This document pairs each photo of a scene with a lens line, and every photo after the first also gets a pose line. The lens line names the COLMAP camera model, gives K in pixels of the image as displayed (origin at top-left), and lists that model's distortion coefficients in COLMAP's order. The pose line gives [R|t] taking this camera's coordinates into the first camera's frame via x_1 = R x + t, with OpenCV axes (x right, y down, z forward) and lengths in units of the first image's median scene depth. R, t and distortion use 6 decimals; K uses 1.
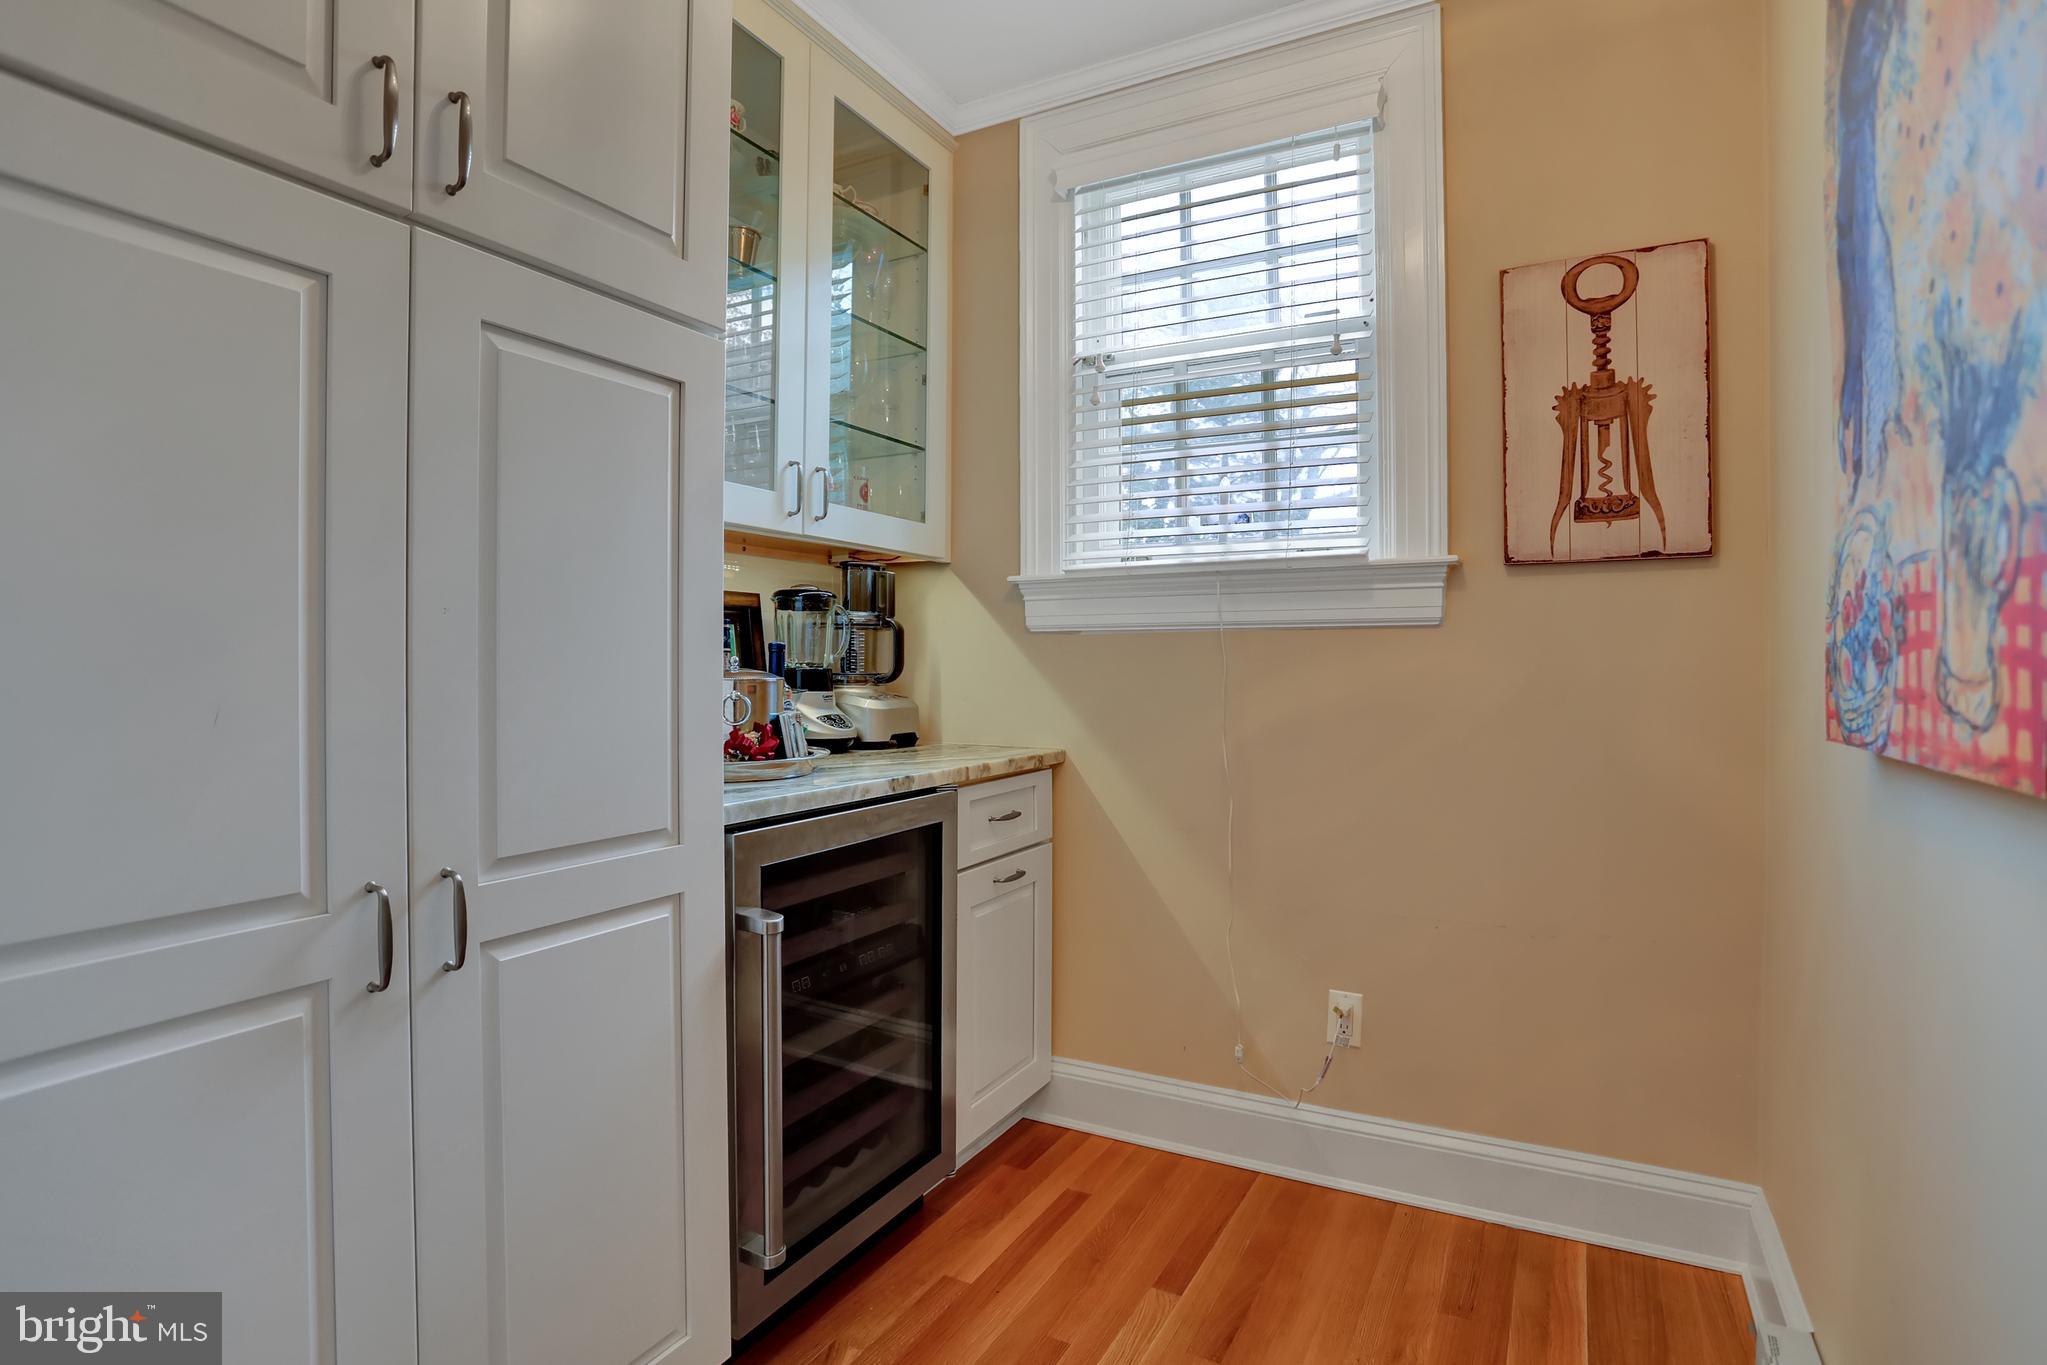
lens RADIAL K [[962.2, 0, 1017.9], [0, 962.2, 672.2], [0, 0, 1]] dist [-0.003335, -0.000179]
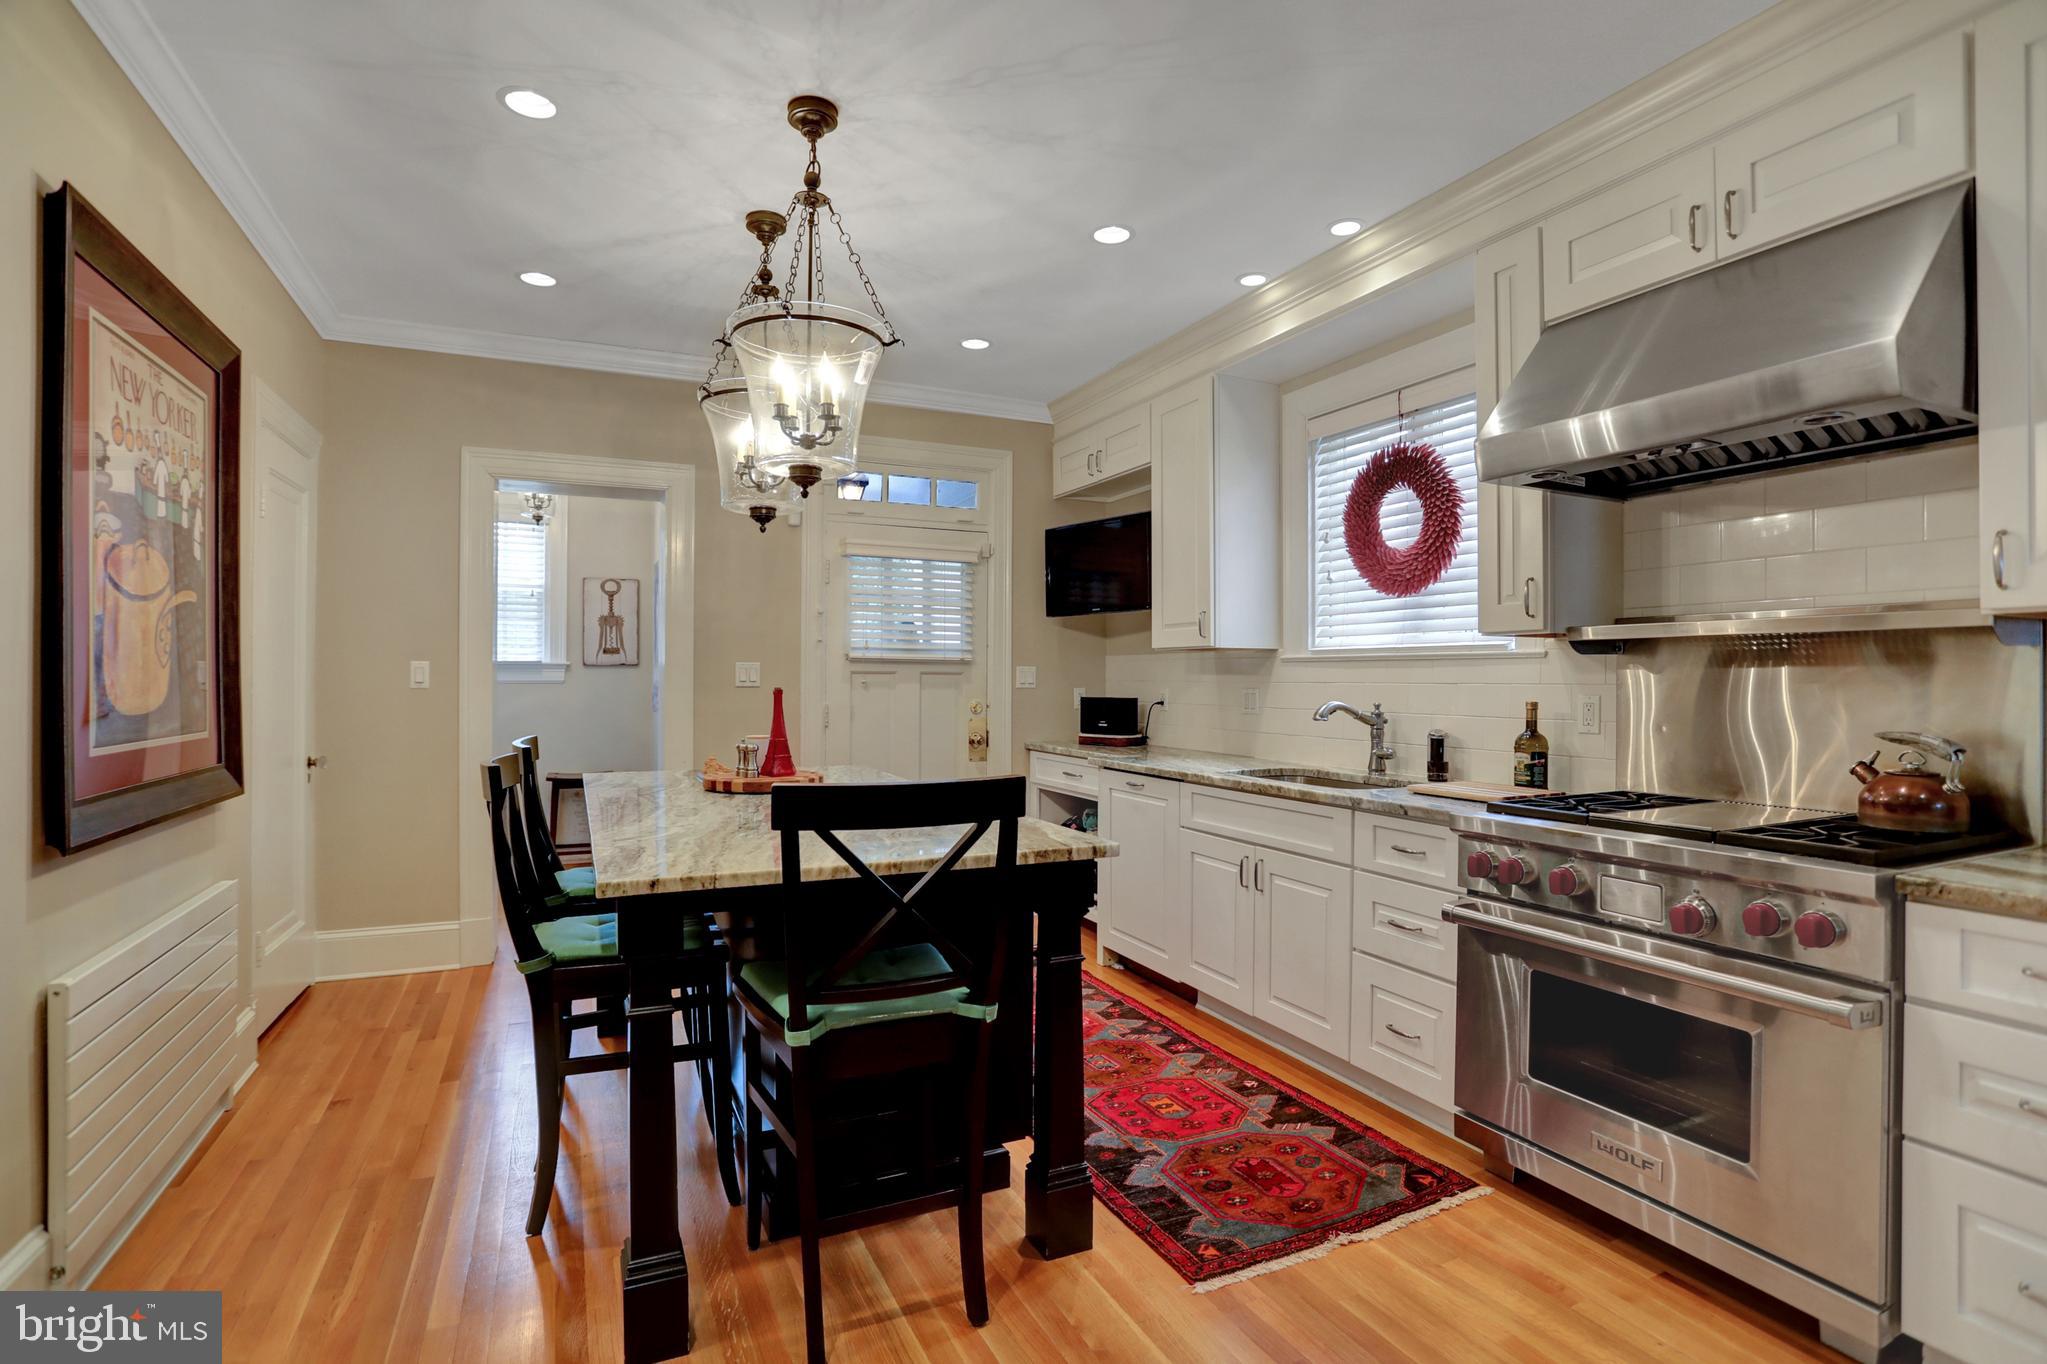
lens RADIAL K [[962.2, 0, 1020.1], [0, 962.2, 678.4], [0, 0, 1]] dist [-0.003335, -0.000179]
pose [[0.563173, 0.006397, 0.826314, -1.443701], [-0.008808, 0.999960, -0.001738, -0.077150], [-0.826292, -0.006300, 0.563206, -2.203766]]
